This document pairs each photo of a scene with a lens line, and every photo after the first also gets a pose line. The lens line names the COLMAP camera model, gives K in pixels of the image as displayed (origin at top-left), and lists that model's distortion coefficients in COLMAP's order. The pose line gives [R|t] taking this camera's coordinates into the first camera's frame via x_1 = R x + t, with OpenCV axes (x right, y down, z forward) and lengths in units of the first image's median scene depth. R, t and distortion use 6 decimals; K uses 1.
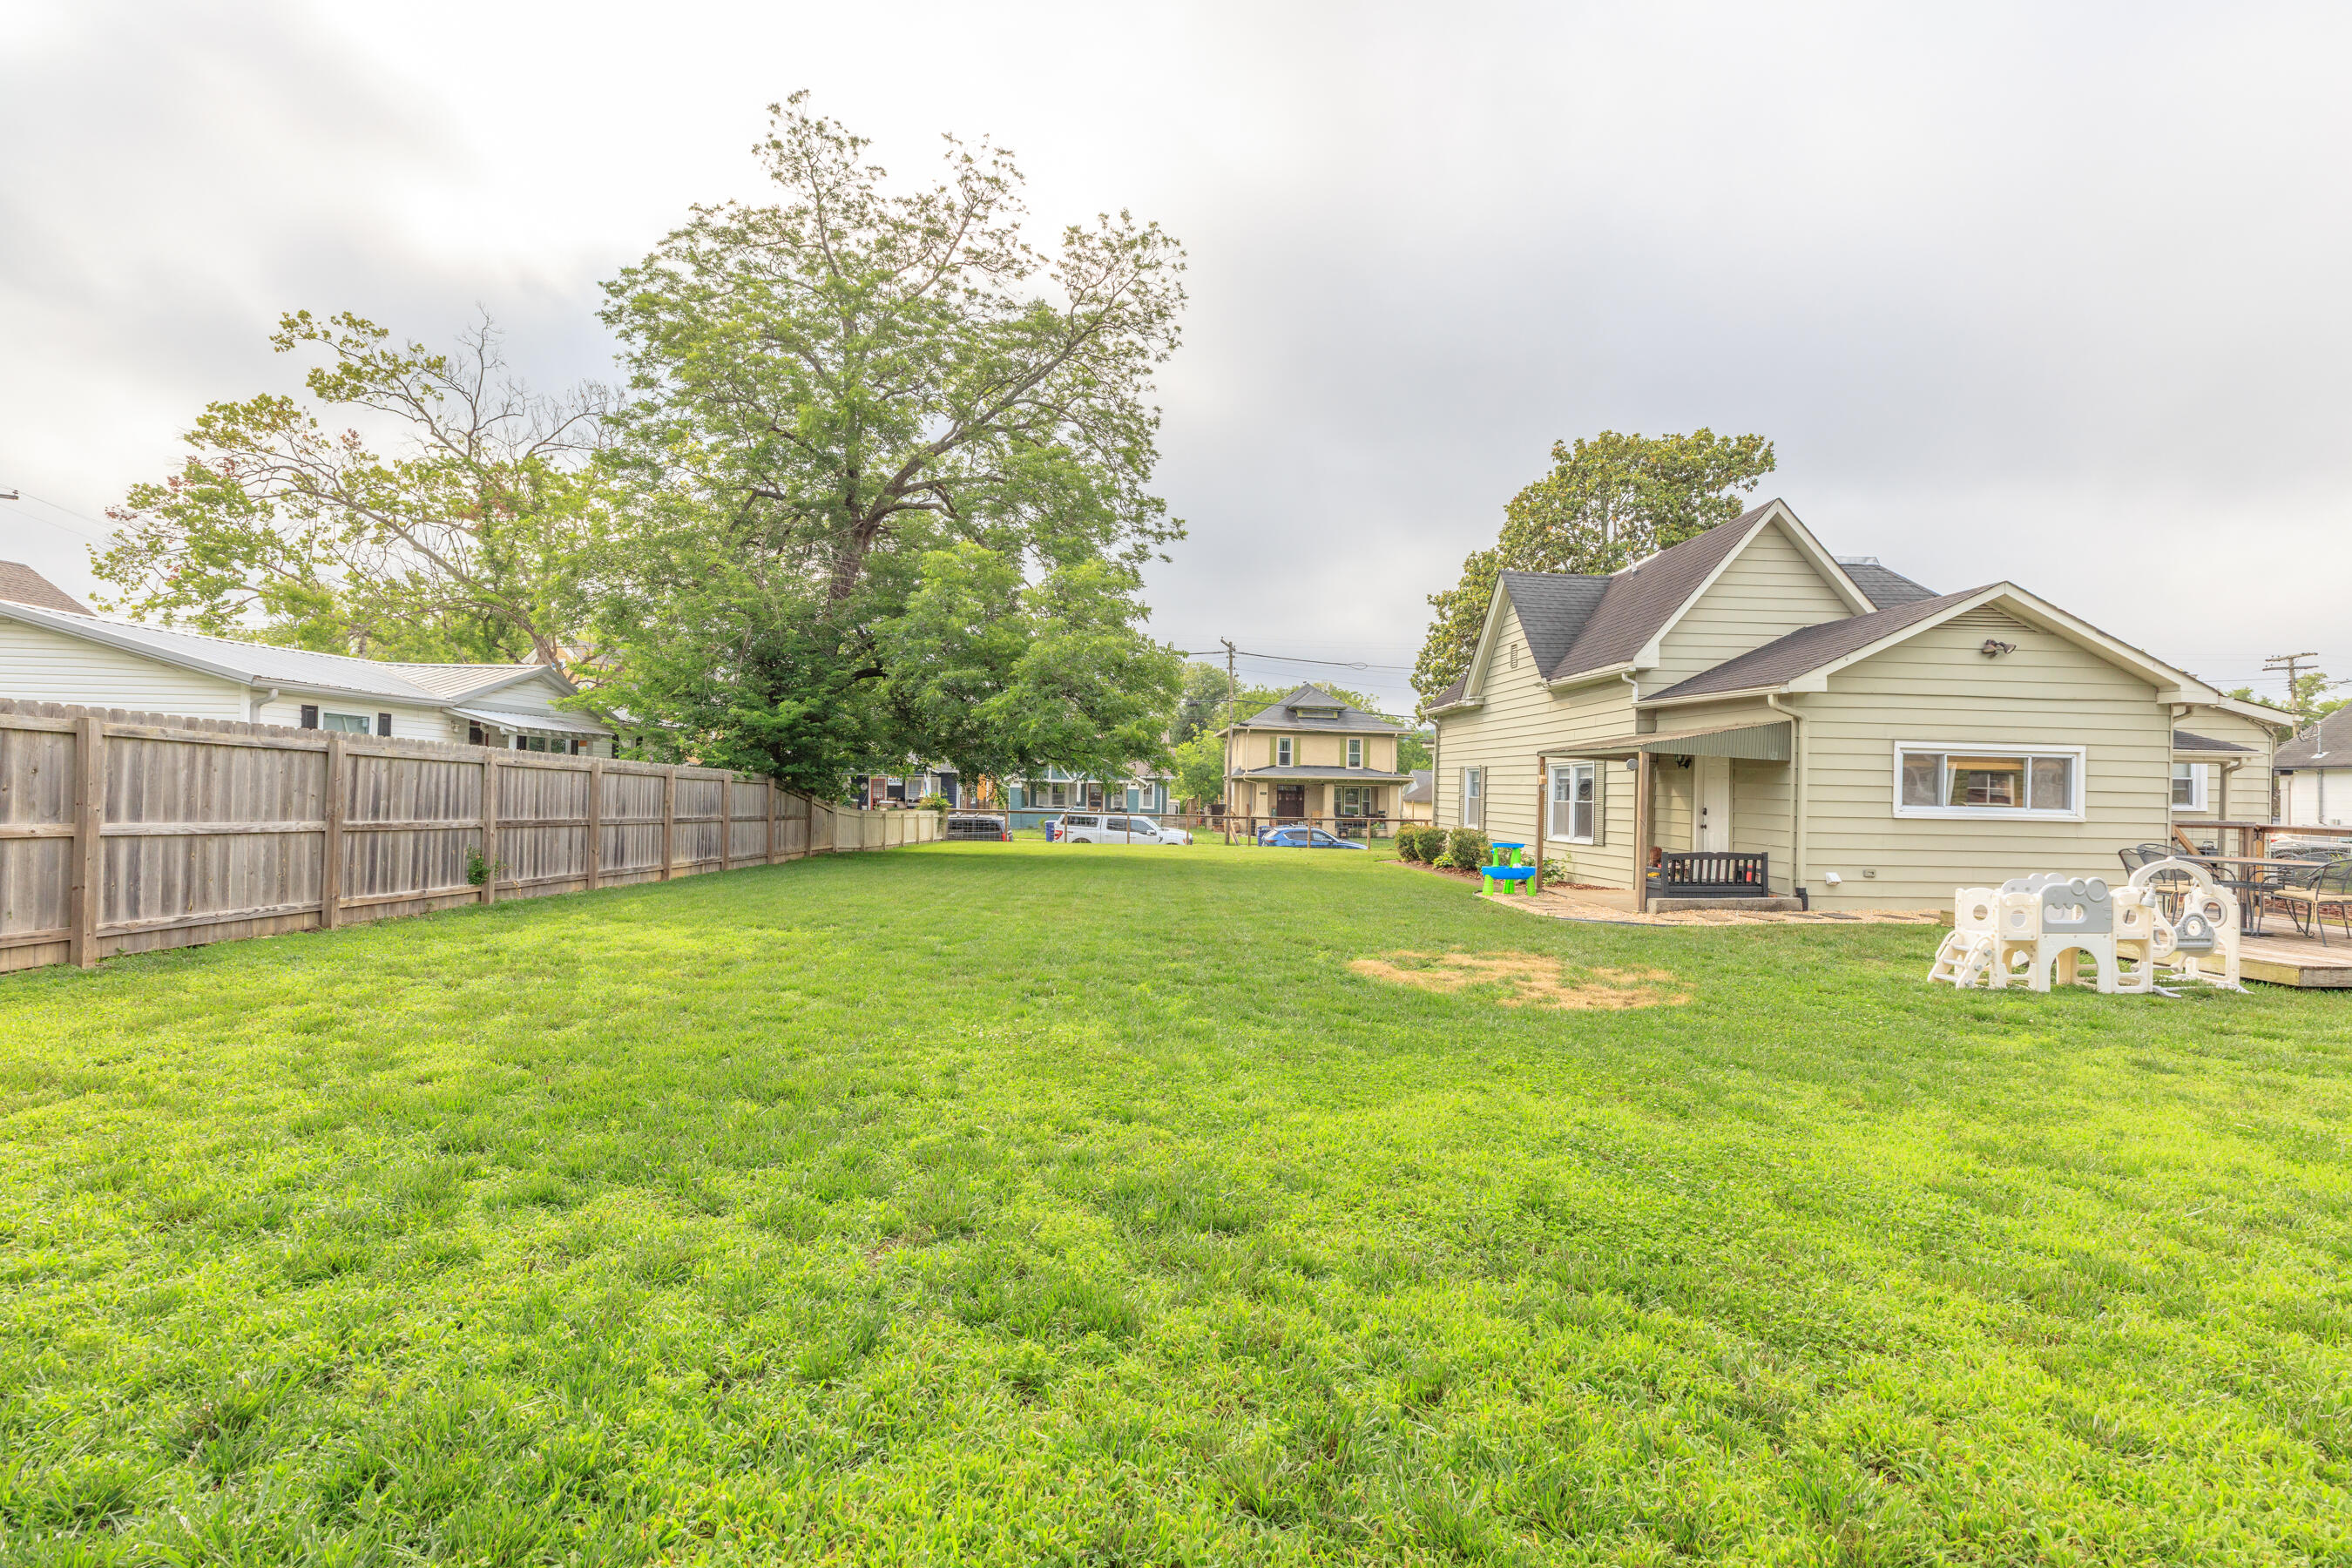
lens RADIAL K [[1042.0, 0, 1177.4], [0, 1042.0, 772.4], [0, 0, 1]] dist [0.002326, -0.000205]
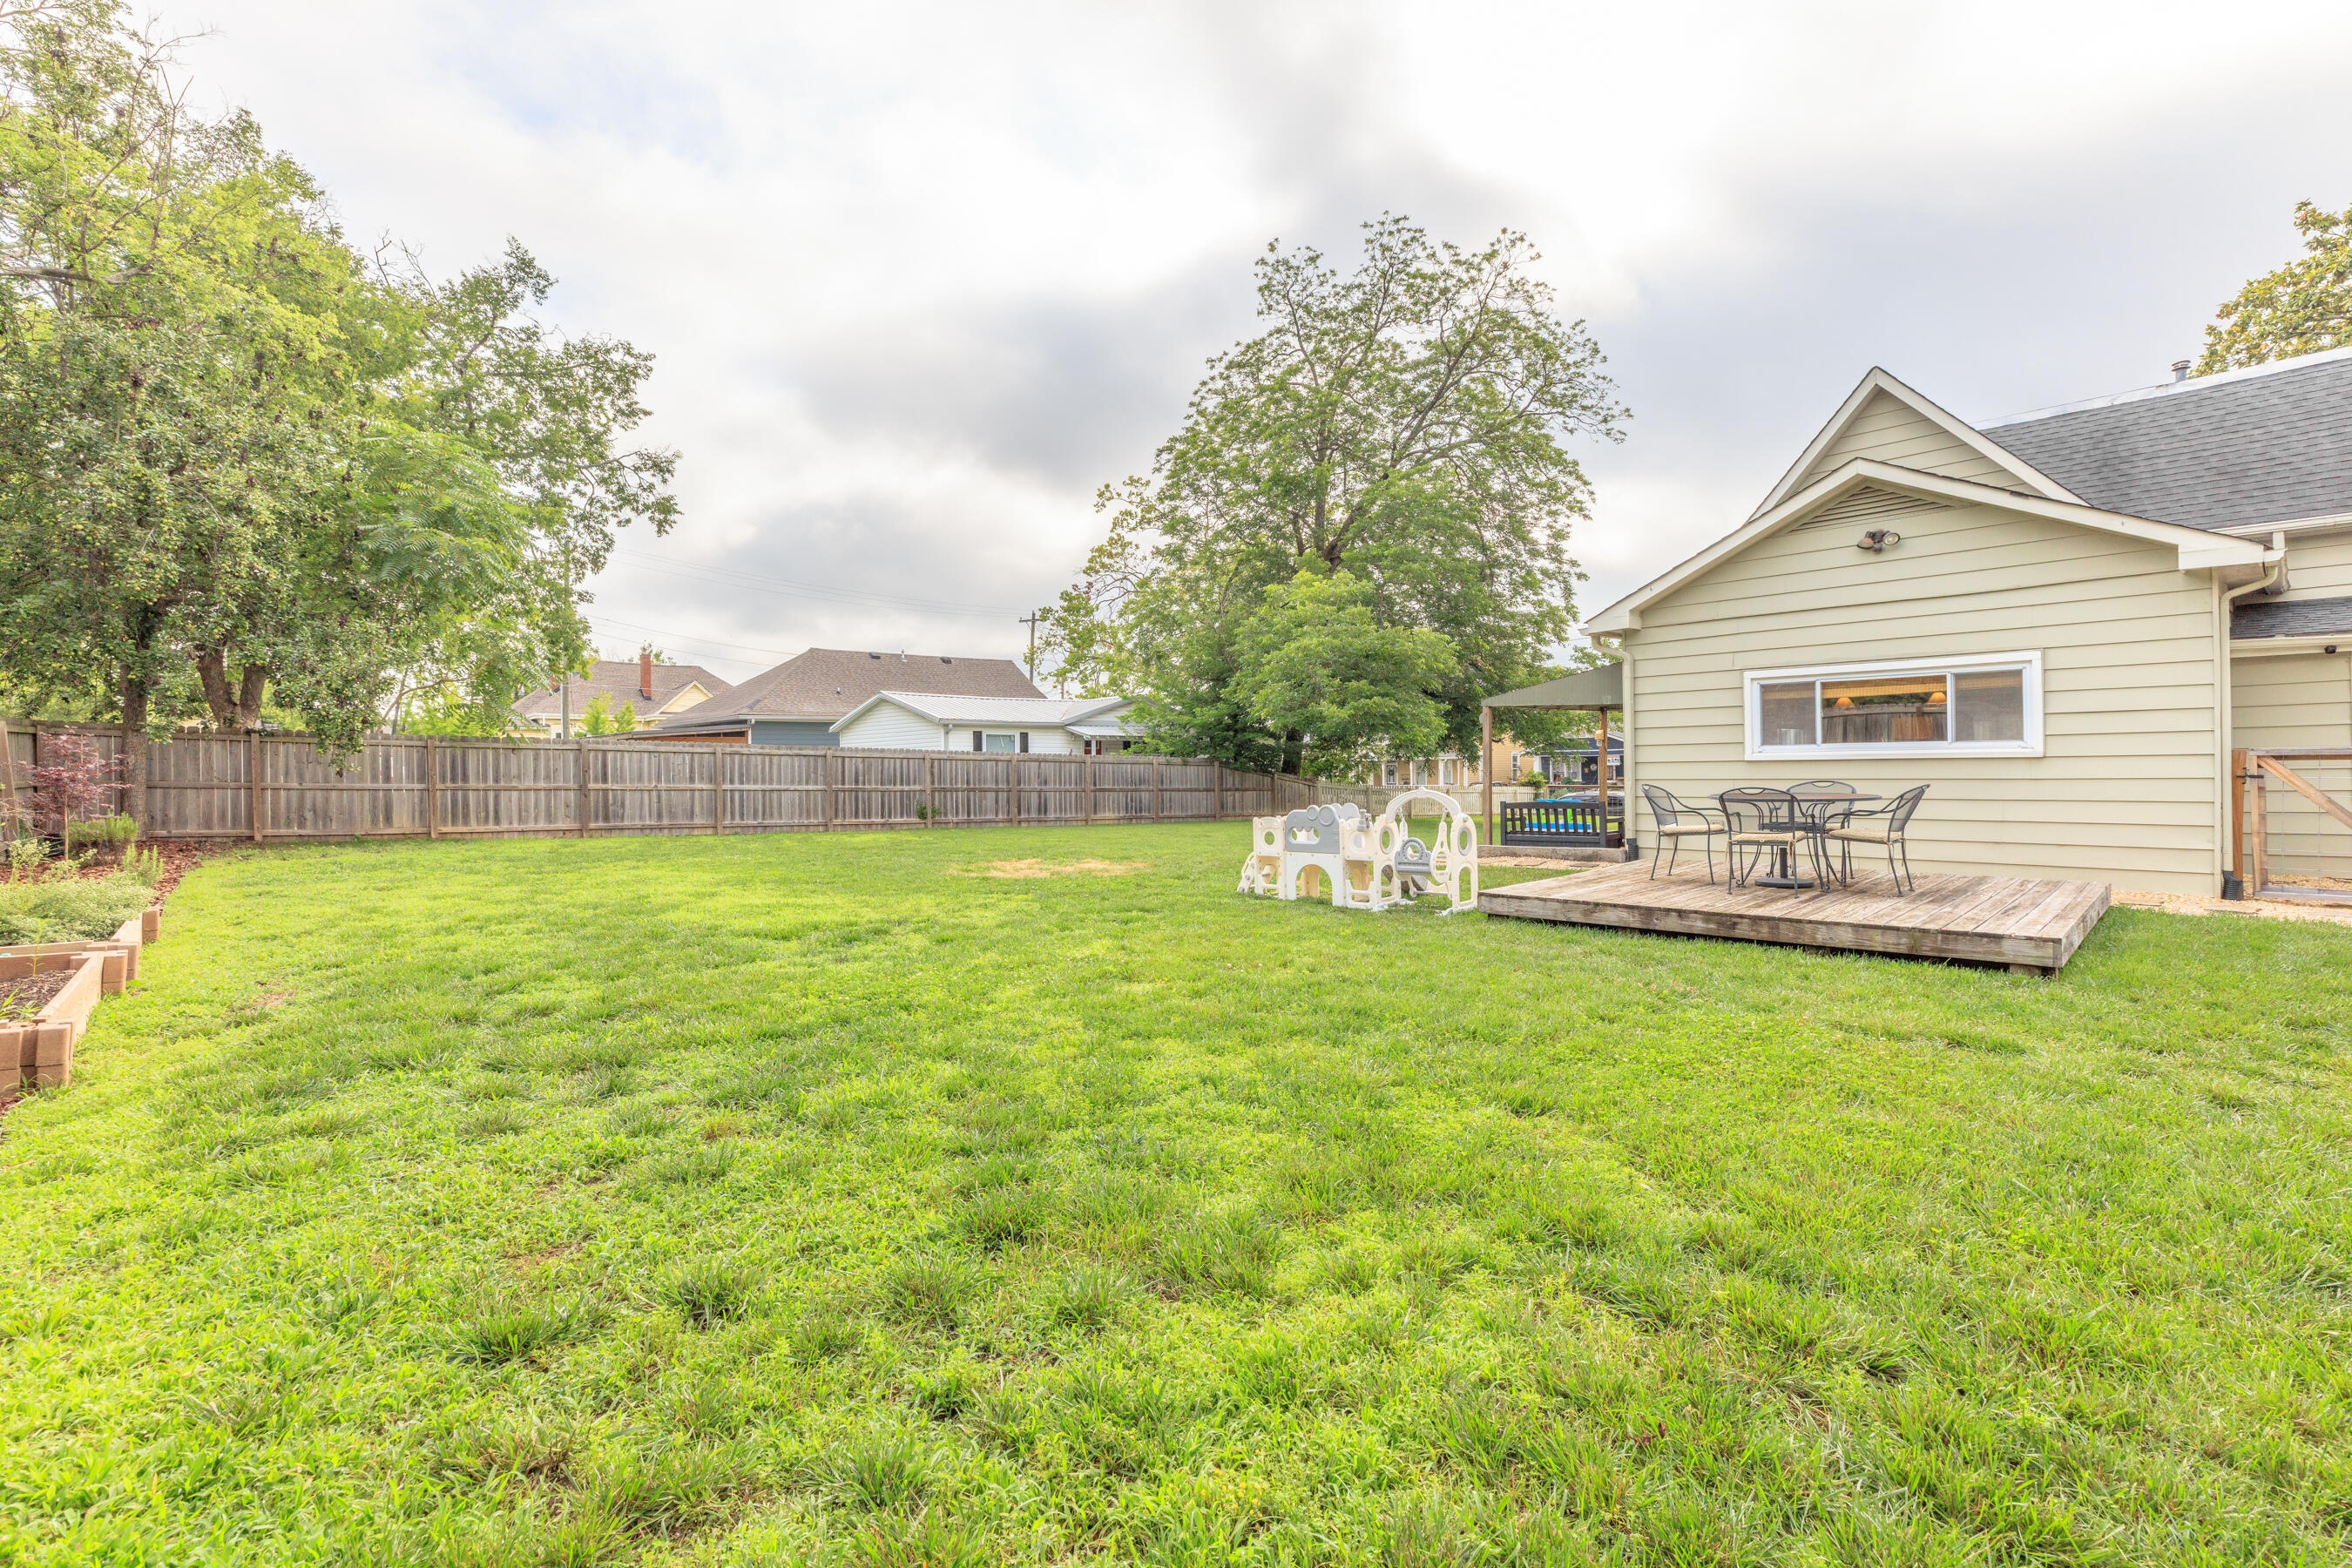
lens RADIAL K [[1044.1, 0, 1176.8], [0, 1044.1, 771.1], [0, 0, 1]] dist [0.004912, -0.000025]
pose [[0.637491, -0.028237, -0.769941, 1.043804], [0.036243, 0.999321, -0.006641, 0.040826], [0.769605, -0.023672, 0.638081, 0.084190]]
